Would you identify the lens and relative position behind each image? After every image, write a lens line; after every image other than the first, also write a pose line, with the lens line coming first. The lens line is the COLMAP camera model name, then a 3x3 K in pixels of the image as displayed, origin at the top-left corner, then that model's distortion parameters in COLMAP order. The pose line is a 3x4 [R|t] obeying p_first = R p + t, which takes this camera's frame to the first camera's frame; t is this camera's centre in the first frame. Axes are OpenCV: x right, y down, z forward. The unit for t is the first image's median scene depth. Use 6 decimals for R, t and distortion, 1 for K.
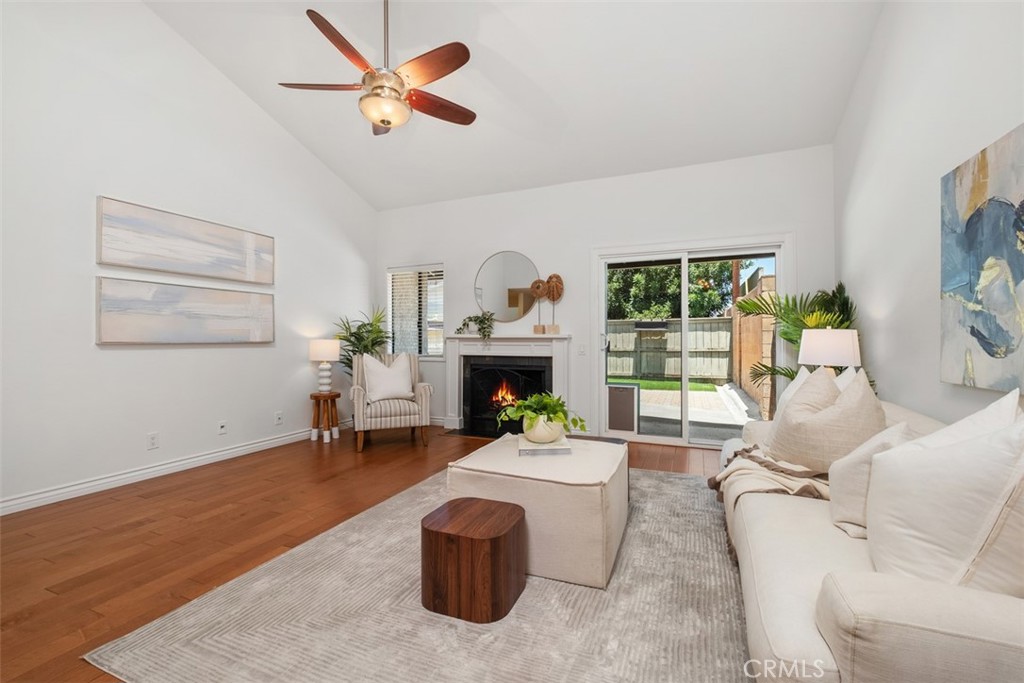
lens RADIAL K [[443.1, 0, 509.6], [0, 443.1, 340.3], [0, 0, 1]] dist [0.002949, -0.005200]
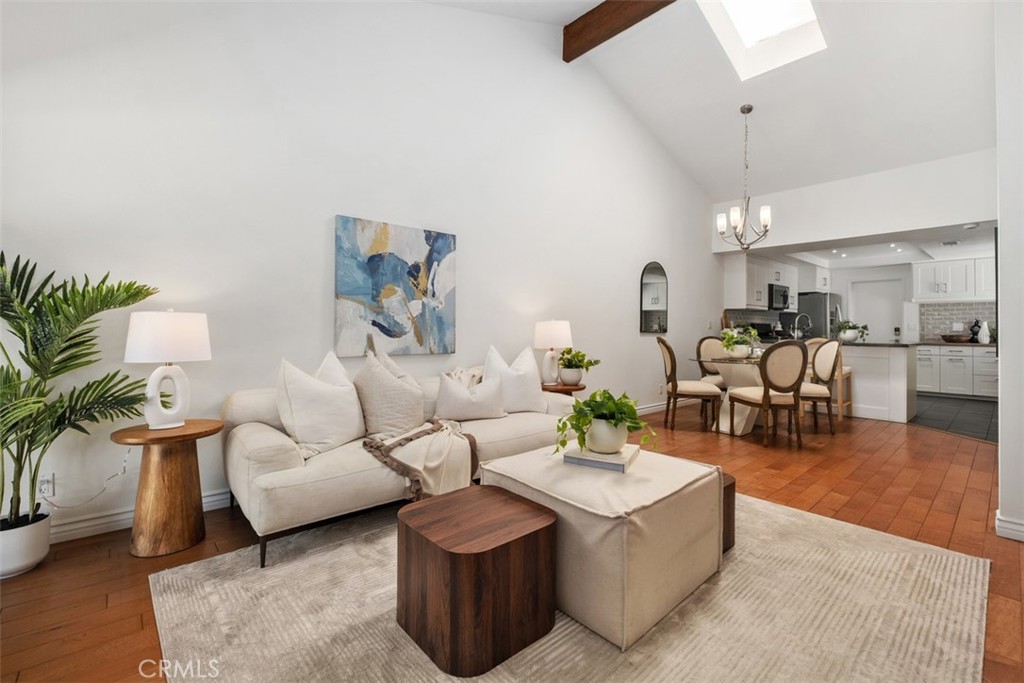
lens RADIAL K [[443.1, 0, 511.2], [0, 443.1, 324.8], [0, 0, 1]] dist [0.002949, -0.005200]
pose [[-0.902675, -0.001297, 0.430321, -0.058256], [-0.005194, 0.999955, -0.007882, -0.001463], [-0.430292, -0.009350, -0.902641, 0.815027]]
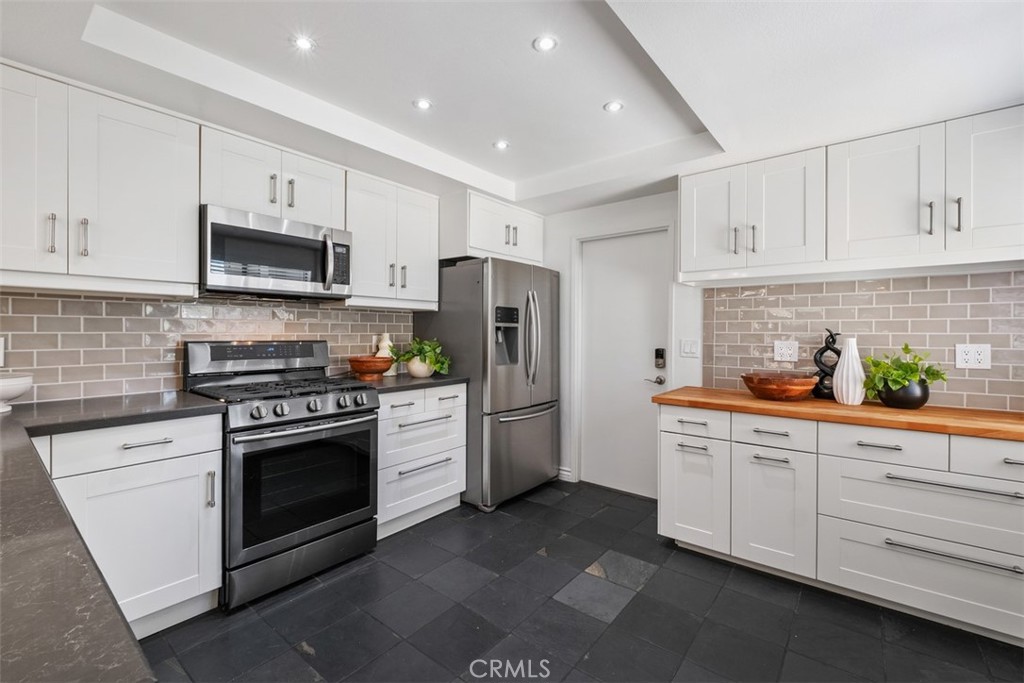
lens RADIAL K [[443.1, 0, 509.8], [0, 443.1, 332.6], [0, 0, 1]] dist [0.002949, -0.005200]
pose [[-0.964615, -0.004968, 0.263614, -0.571575], [-0.004925, 0.999988, 0.000823, -0.033605], [-0.263615, -0.000504, -0.964628, -0.509434]]
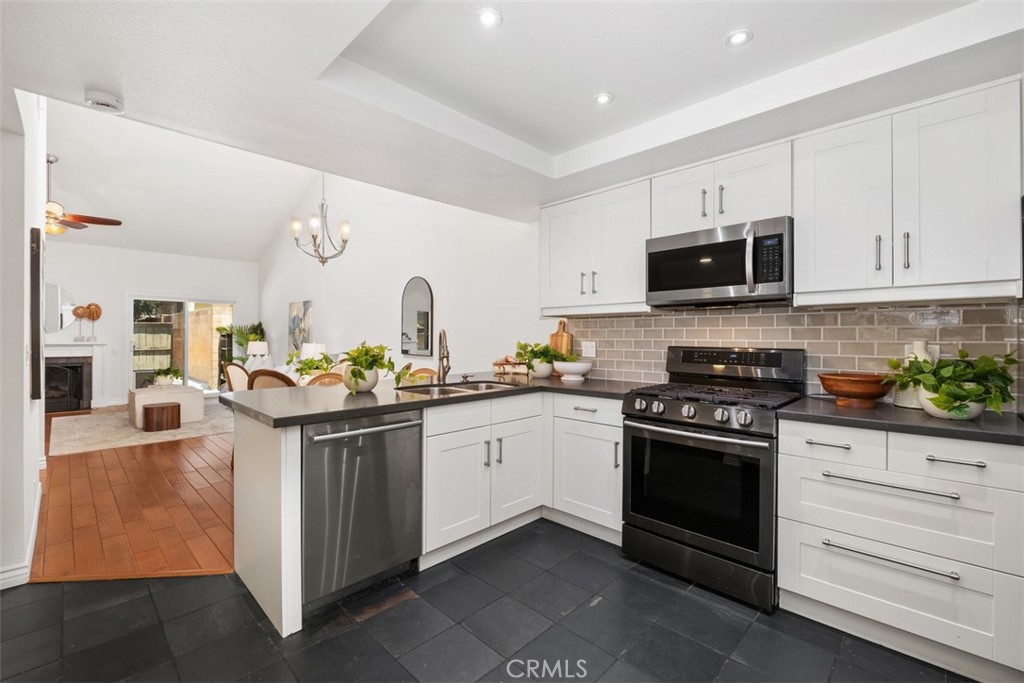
lens RADIAL K [[443.1, 0, 511.9], [0, 443.1, 336.3], [0, 0, 1]] dist [0.002949, -0.005200]
pose [[0.366297, 0.004162, 0.930489, -0.736926], [-0.004607, 0.999986, -0.002659, -0.033097], [-0.930487, -0.003313, 0.366311, -0.860762]]
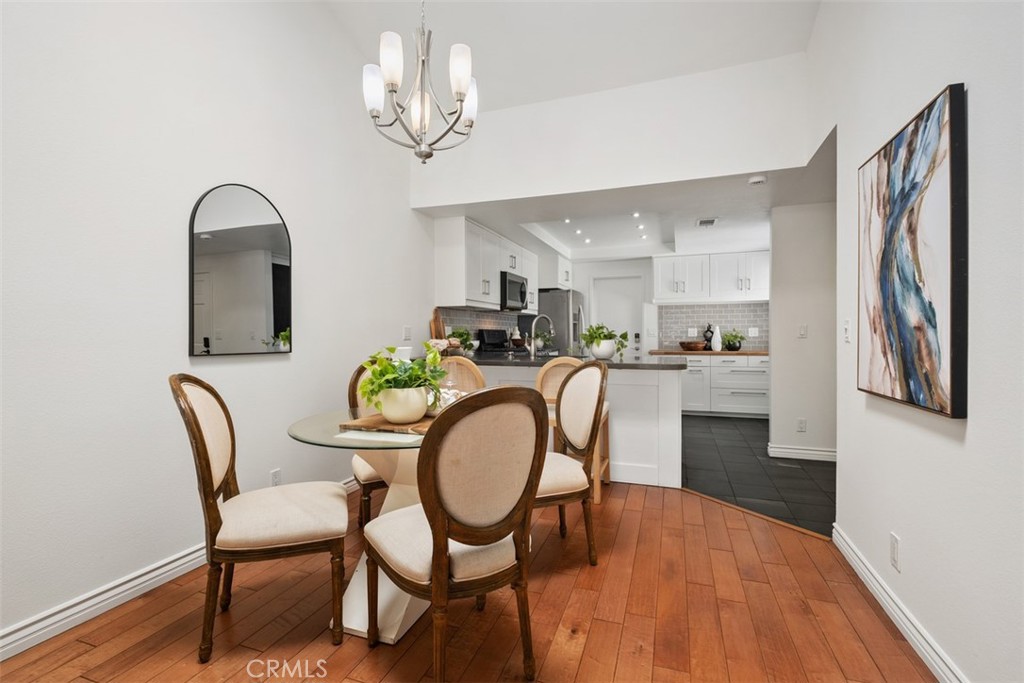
lens RADIAL K [[465.4, 0, 513.2], [0, 465.4, 337.5], [0, 0, 1]] dist [0.009340, -0.000751]
pose [[-0.997781, 0.006223, -0.066293, -0.151179], [0.005703, 0.999952, 0.008028, -0.012380], [0.066340, 0.007632, -0.997768, 0.190088]]
